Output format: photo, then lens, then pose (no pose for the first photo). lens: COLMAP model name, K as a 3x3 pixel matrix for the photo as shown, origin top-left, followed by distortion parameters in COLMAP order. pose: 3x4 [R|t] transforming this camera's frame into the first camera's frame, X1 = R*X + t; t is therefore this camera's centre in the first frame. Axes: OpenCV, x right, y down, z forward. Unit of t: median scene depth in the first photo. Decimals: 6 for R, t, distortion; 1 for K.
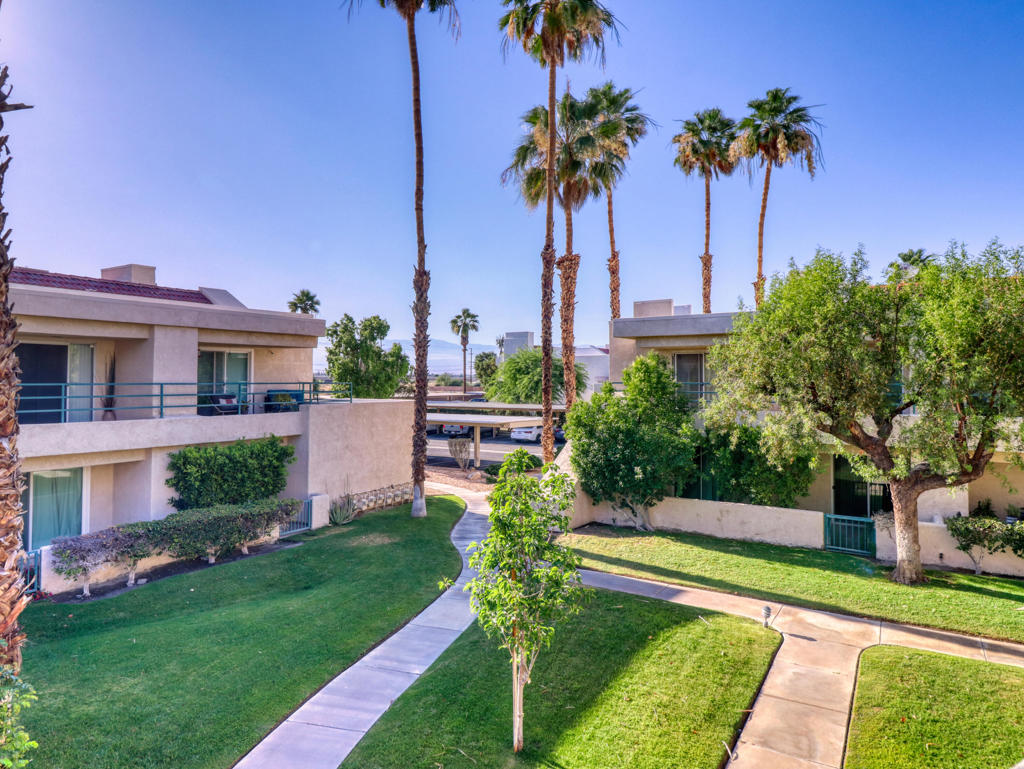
lens RADIAL K [[600.2, 0, 509.8], [0, 600.2, 381.4], [0, 0, 1]] dist [-0.005526, -0.000619]
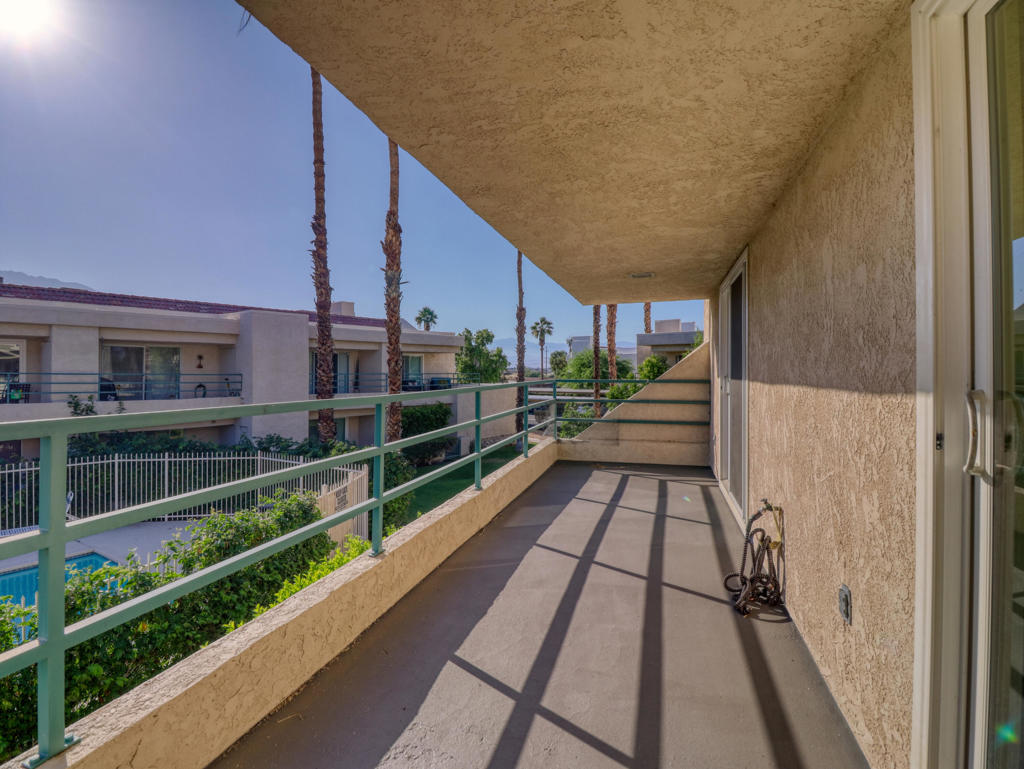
lens RADIAL K [[530.3, 0, 505.1], [0, 530.3, 371.2], [0, 0, 1]] dist [0.001395, -0.013747]
pose [[0.990343, -0.002864, -0.138610, 0.010063], [0.002104, 0.999982, -0.005627, 0.003431], [0.138624, 0.005281, 0.990331, -0.319275]]
